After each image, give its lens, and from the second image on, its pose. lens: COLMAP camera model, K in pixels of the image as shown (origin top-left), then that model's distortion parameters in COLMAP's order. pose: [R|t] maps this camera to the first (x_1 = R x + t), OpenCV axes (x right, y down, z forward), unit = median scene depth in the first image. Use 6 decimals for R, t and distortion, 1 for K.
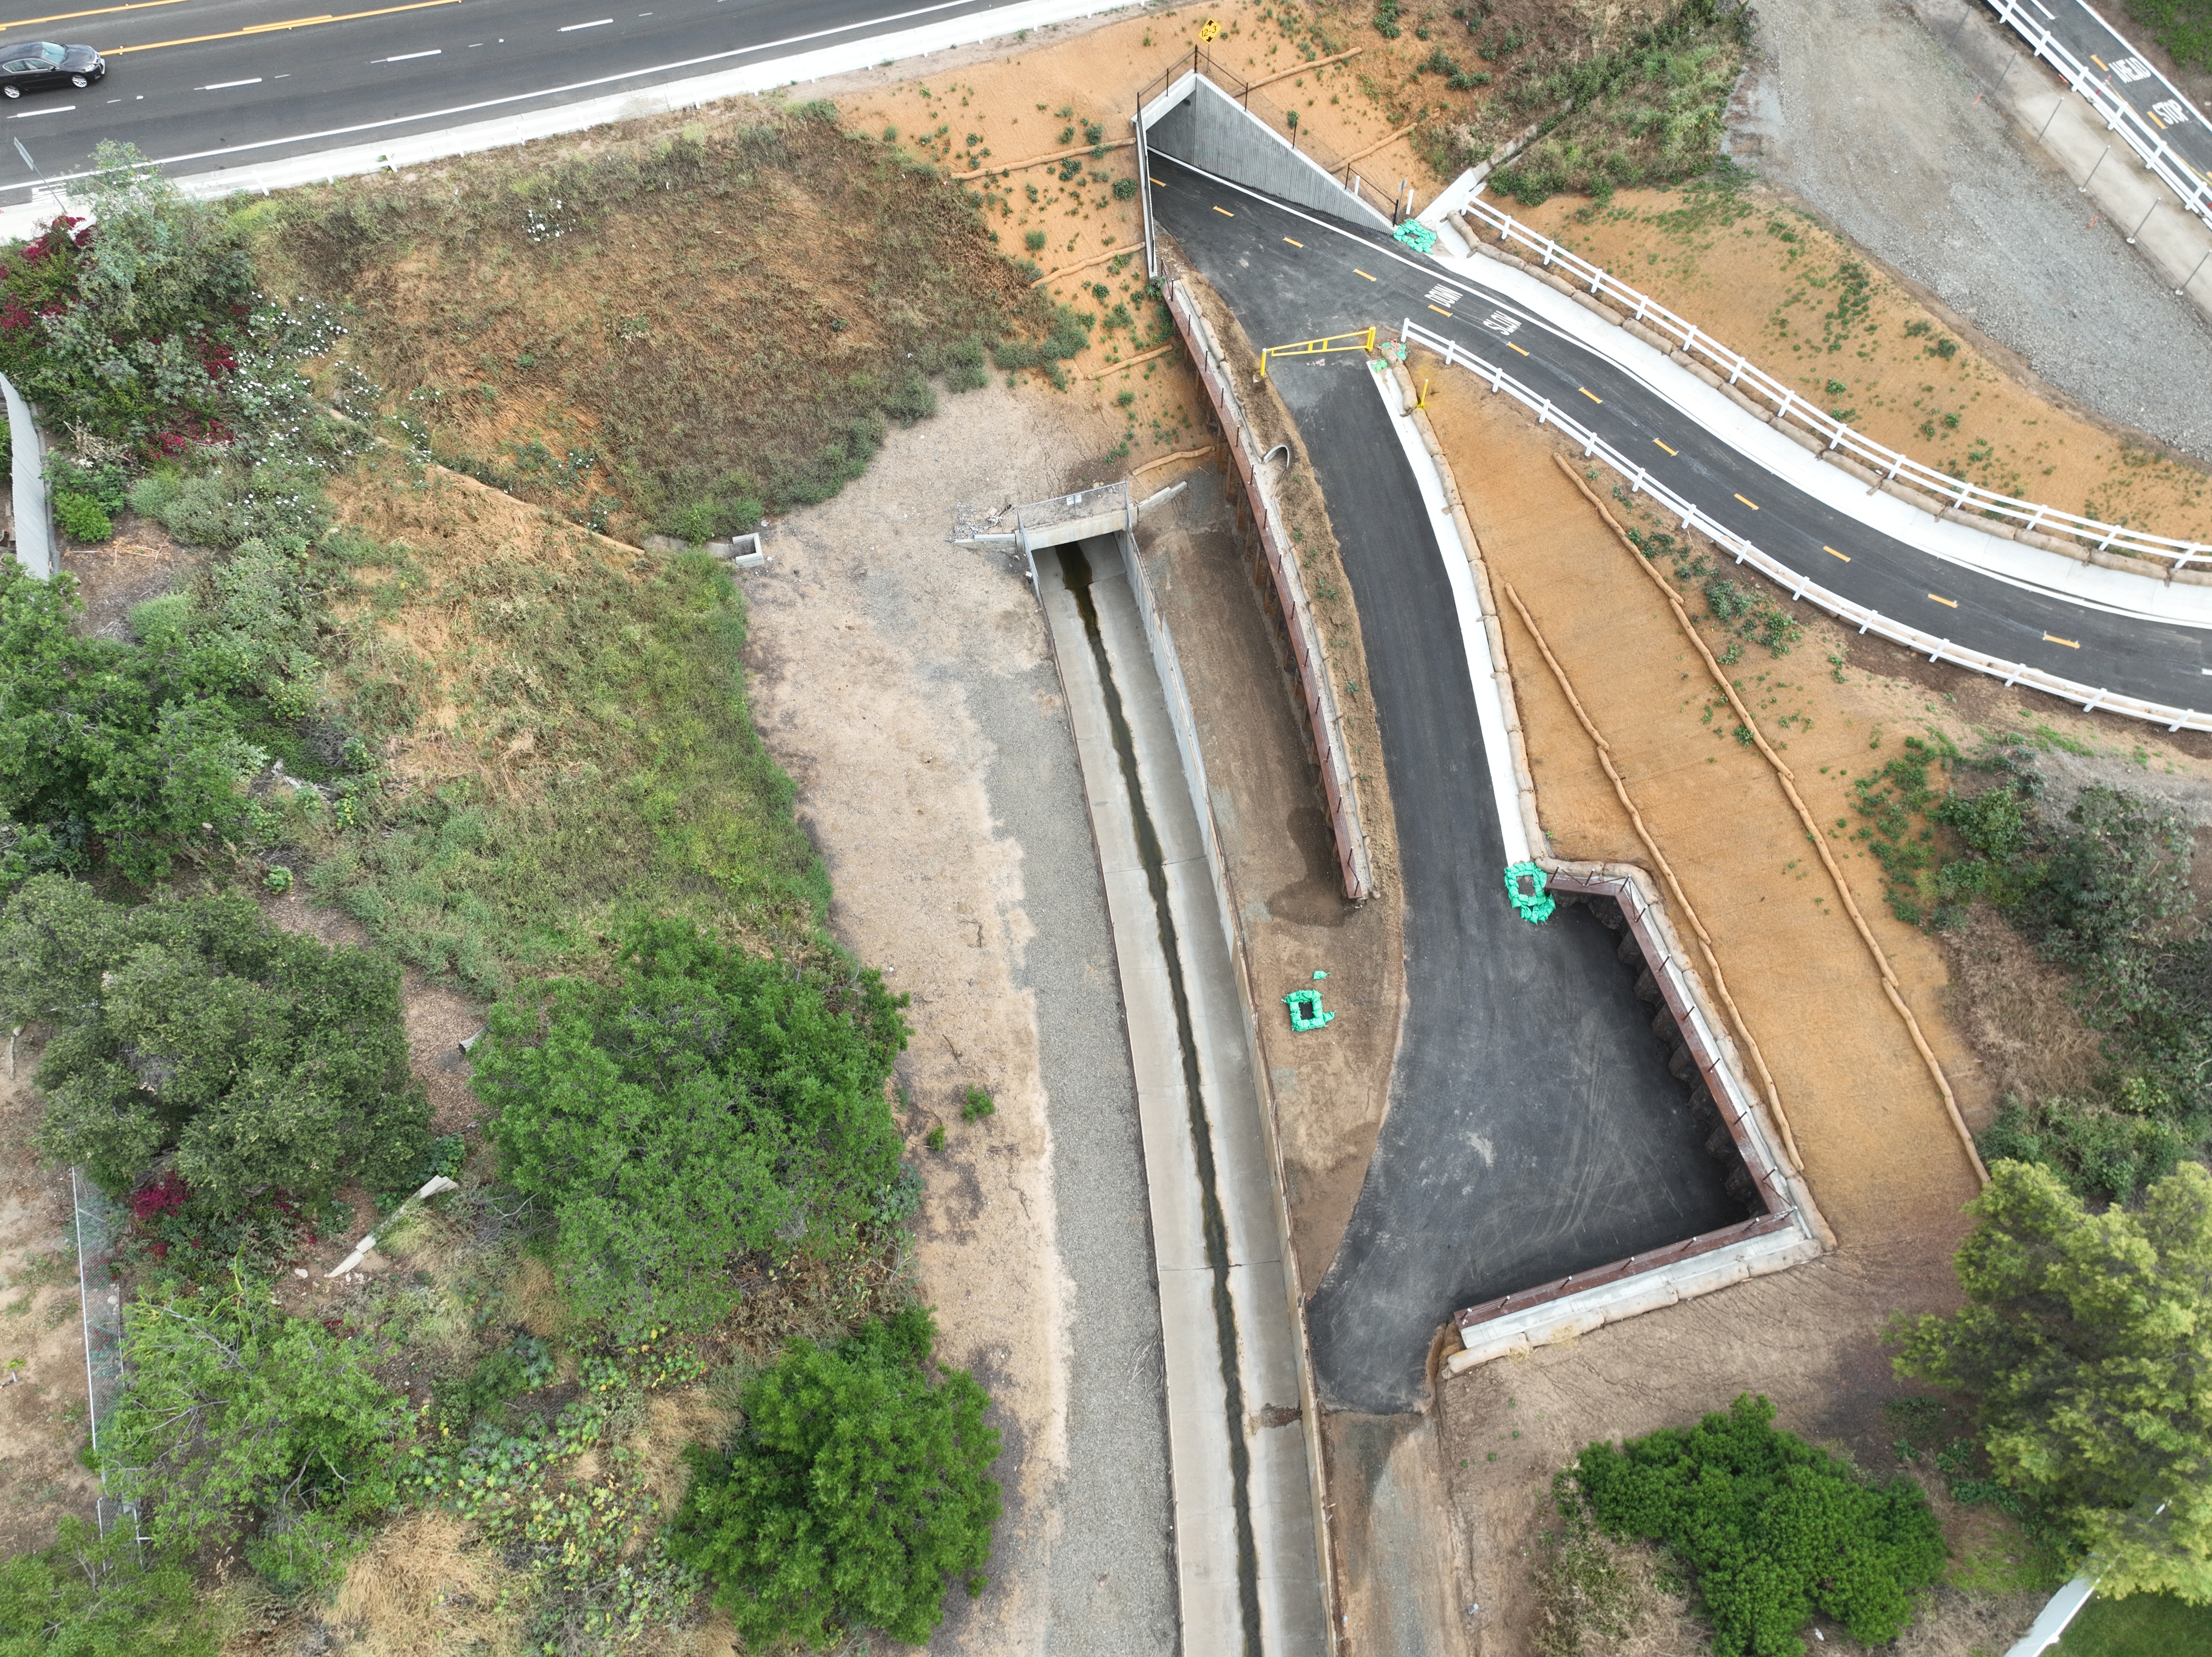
lens RADIAL K [[1526.3, 0, 1110.0], [0, 1526.3, 821.0], [0, 0, 1]] dist [0.001443, 0.000914]
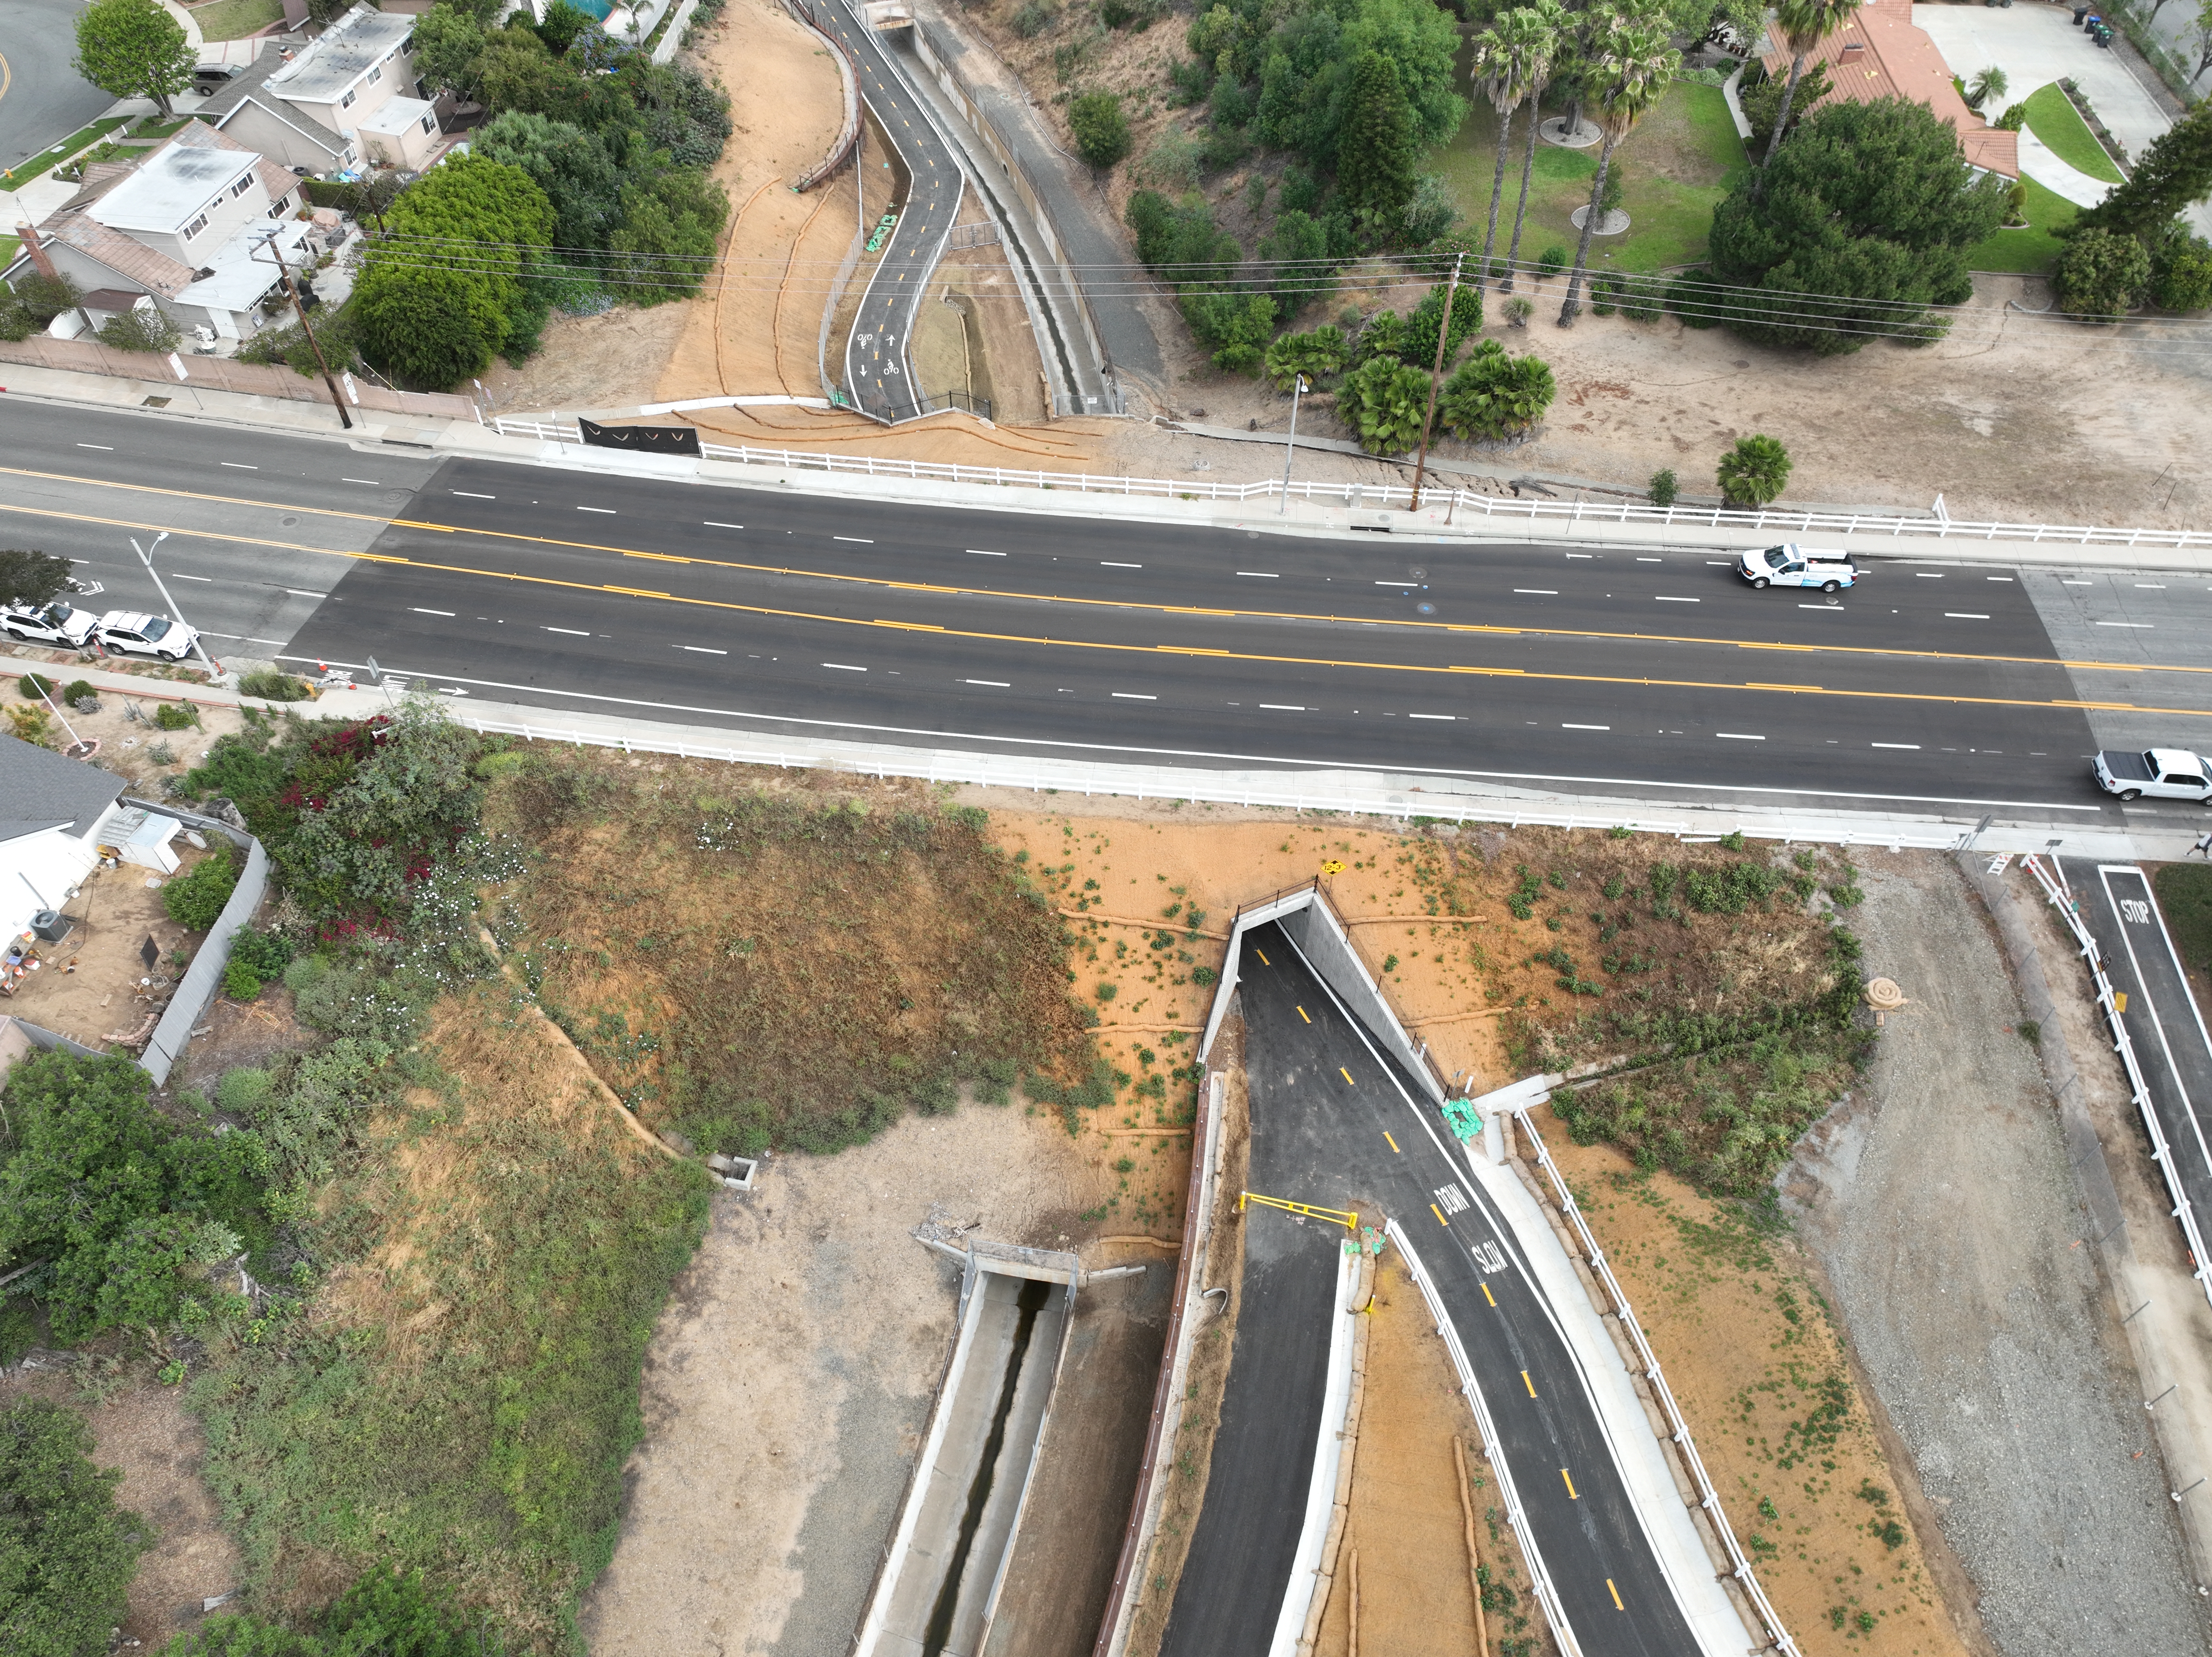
lens RADIAL K [[1552.1, 0, 1104.0], [0, 1552.1, 819.2], [0, 0, 1]] dist [-0.001548, 0.013623]
pose [[0.899604, 0.340334, -0.273652, 0.221148], [-0.386167, 0.912562, -0.134556, -0.369530], [0.203931, 0.226722, 0.952370, -0.067176]]
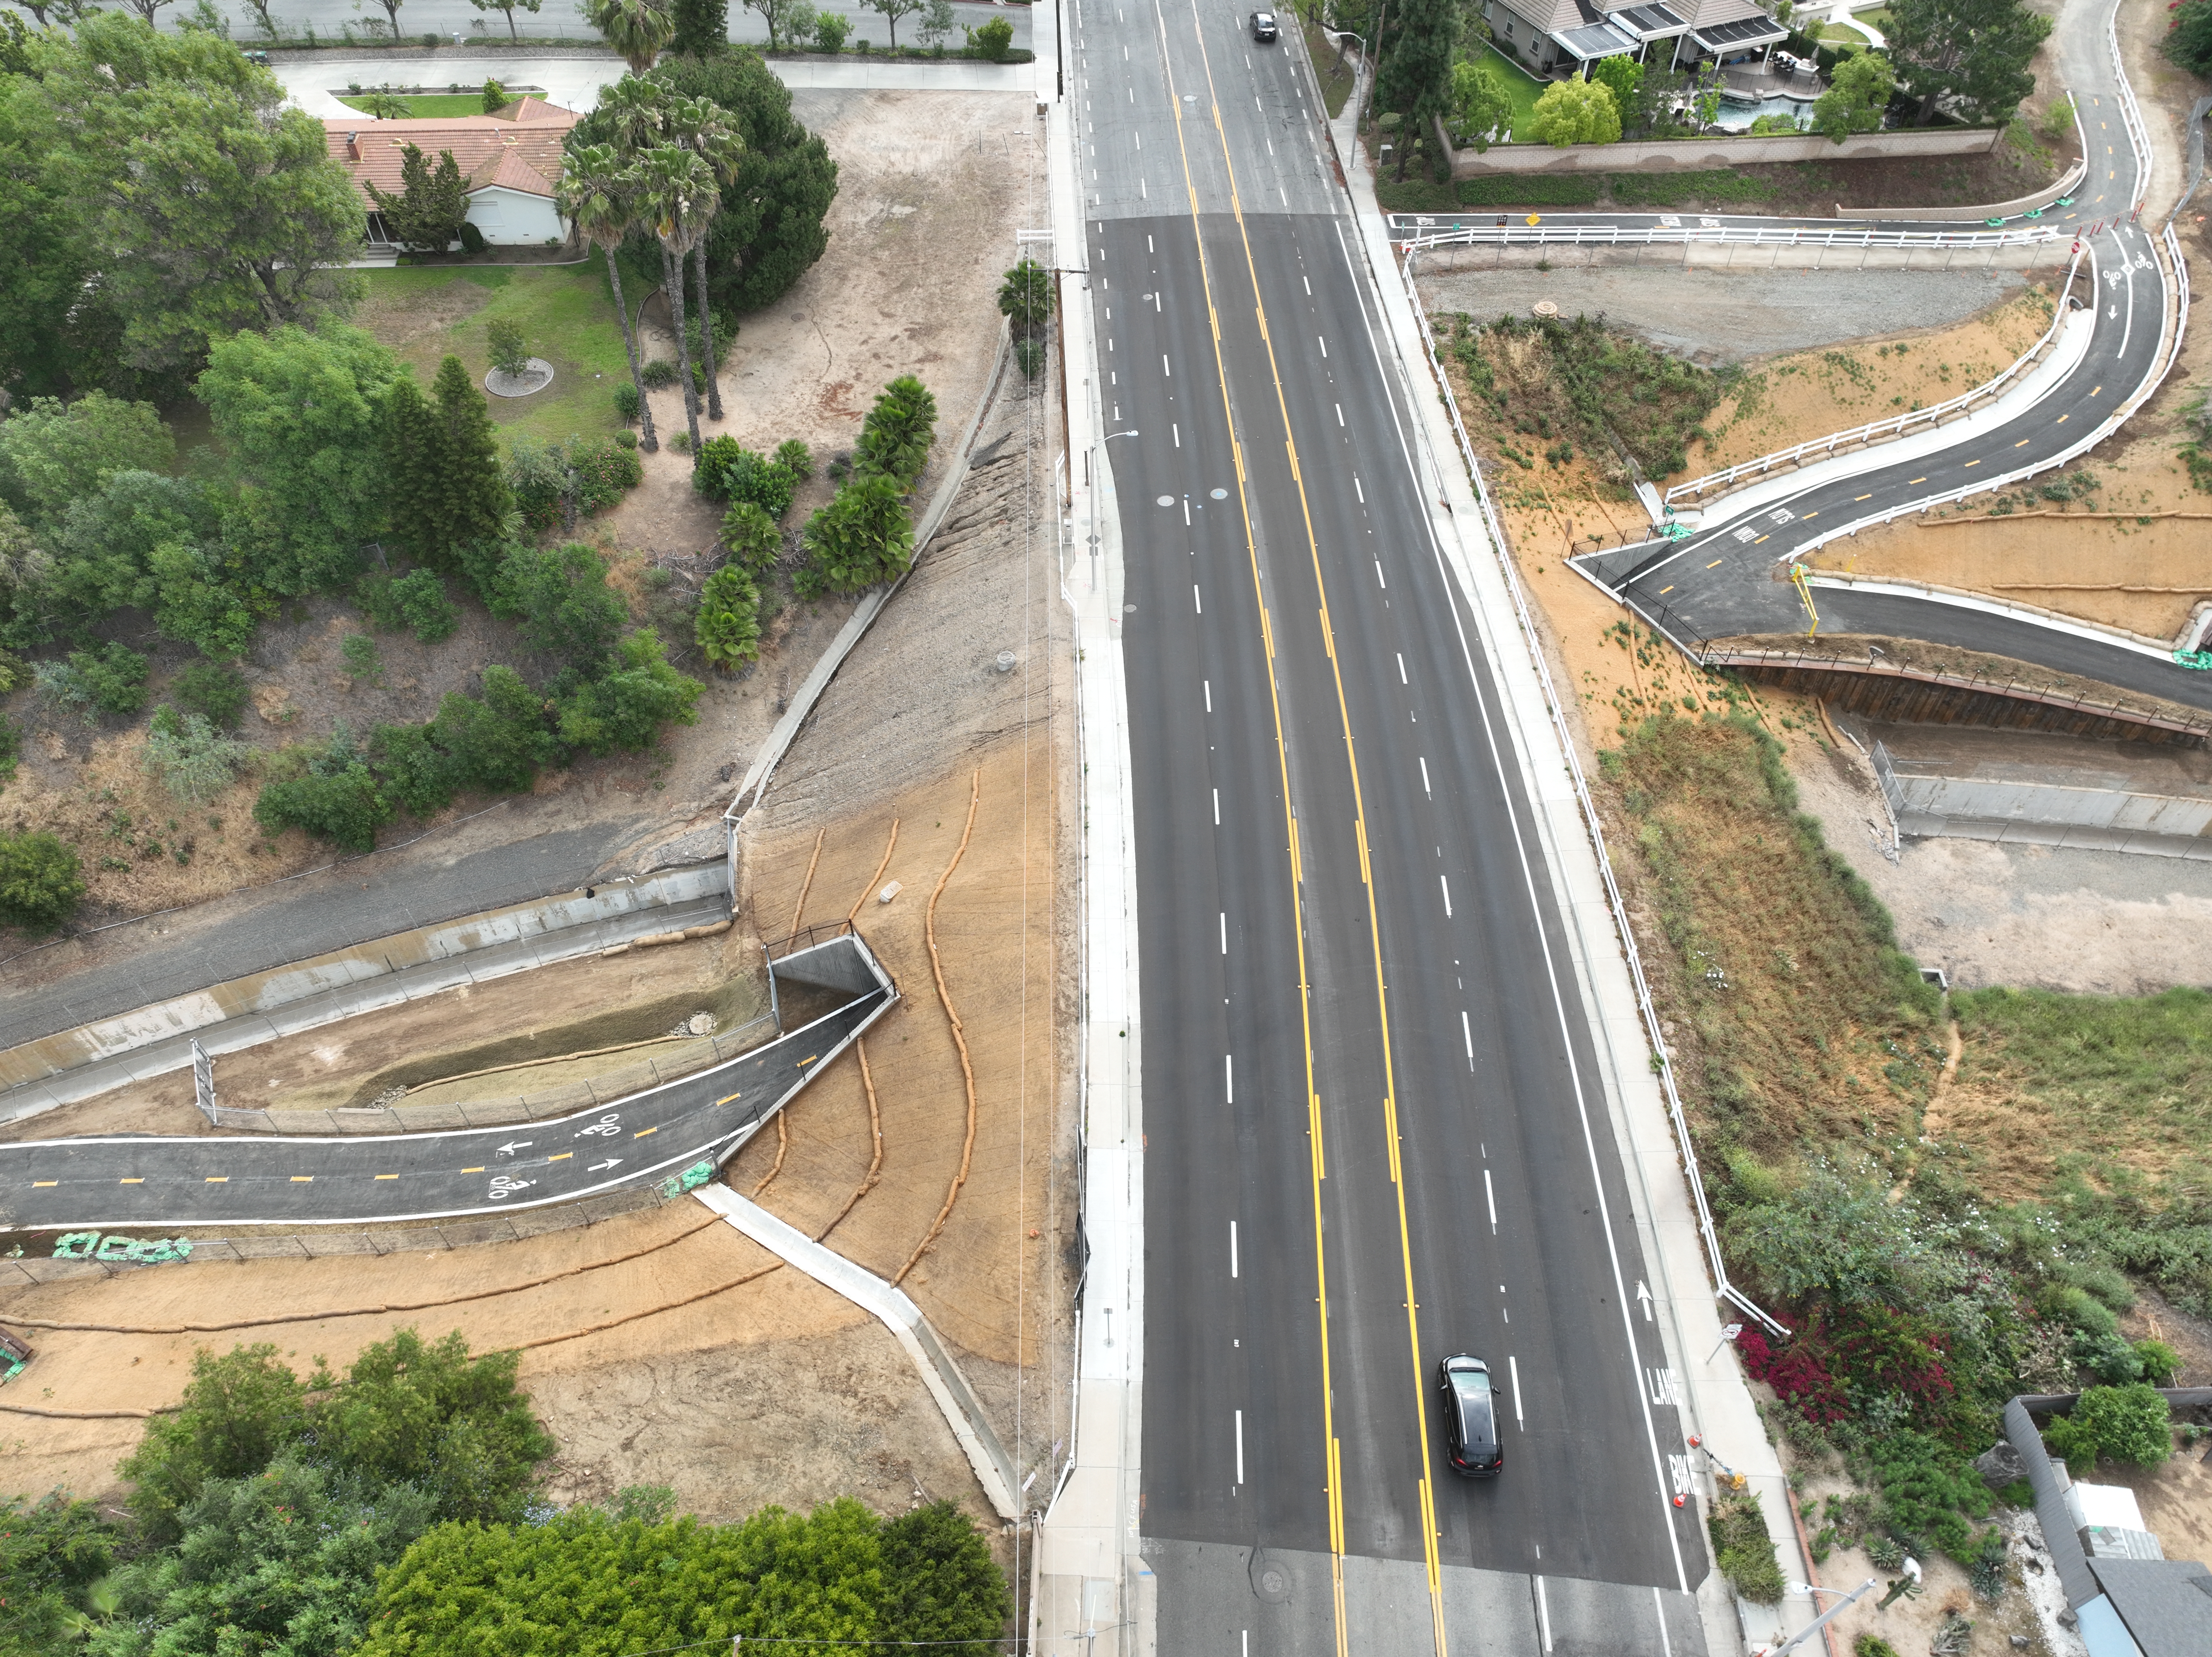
lens RADIAL K [[1552.1, 0, 1104.0], [0, 1552.1, 819.2], [0, 0, 1]] dist [-0.001548, 0.013623]
pose [[0.308272, -0.705609, 0.638031, -1.156848], [0.824444, 0.532784, 0.190875, -1.040728], [-0.474616, 0.467180, 0.745978, 0.345599]]
